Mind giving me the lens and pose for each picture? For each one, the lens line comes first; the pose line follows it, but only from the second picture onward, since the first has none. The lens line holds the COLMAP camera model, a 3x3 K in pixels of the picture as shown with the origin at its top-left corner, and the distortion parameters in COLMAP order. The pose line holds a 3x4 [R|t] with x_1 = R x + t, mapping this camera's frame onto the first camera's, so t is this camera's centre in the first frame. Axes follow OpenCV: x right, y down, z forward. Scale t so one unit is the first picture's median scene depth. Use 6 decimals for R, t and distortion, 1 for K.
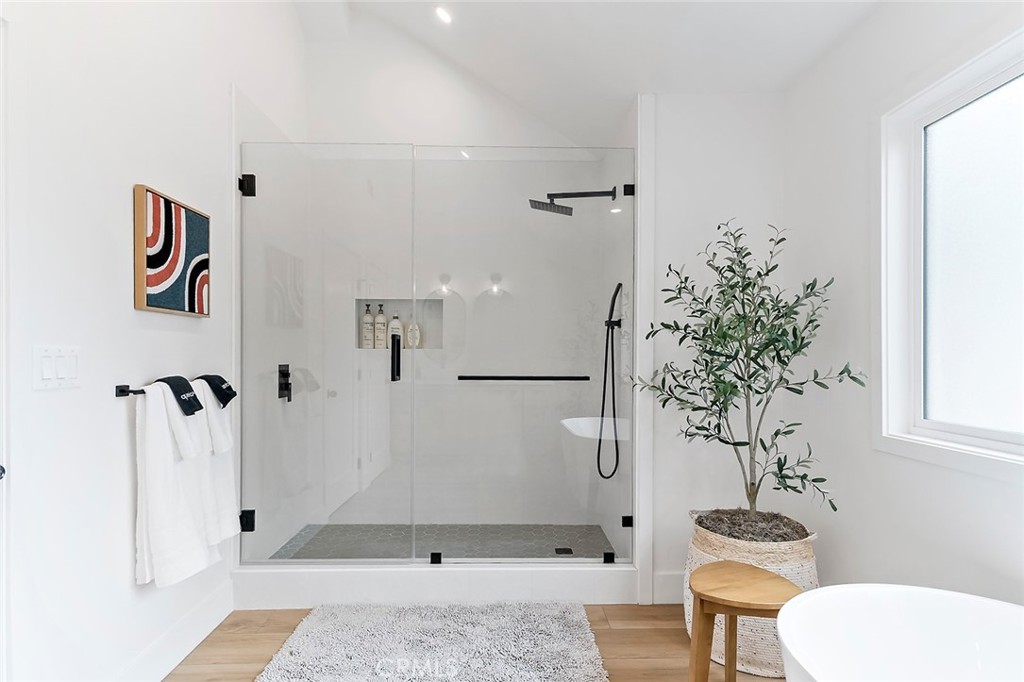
lens RADIAL K [[552.9, 0, 507.8], [0, 552.9, 355.0], [0, 0, 1]] dist [0.021461, -0.002032]
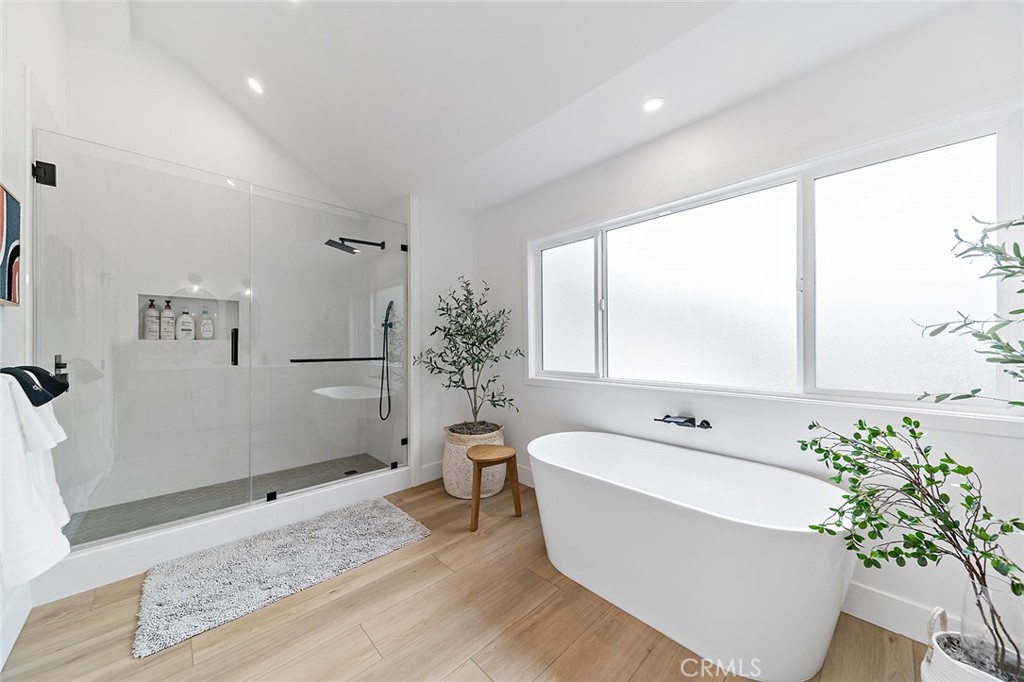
lens RADIAL K [[361.5, 0, 509.8], [0, 361.5, 344.0], [0, 0, 1]] dist [0.014511, -0.004312]
pose [[0.727250, -0.002979, 0.686367, -0.324666], [0.004205, 0.999991, -0.000116, 0.000768], [-0.686360, 0.002971, 0.727256, -0.037624]]
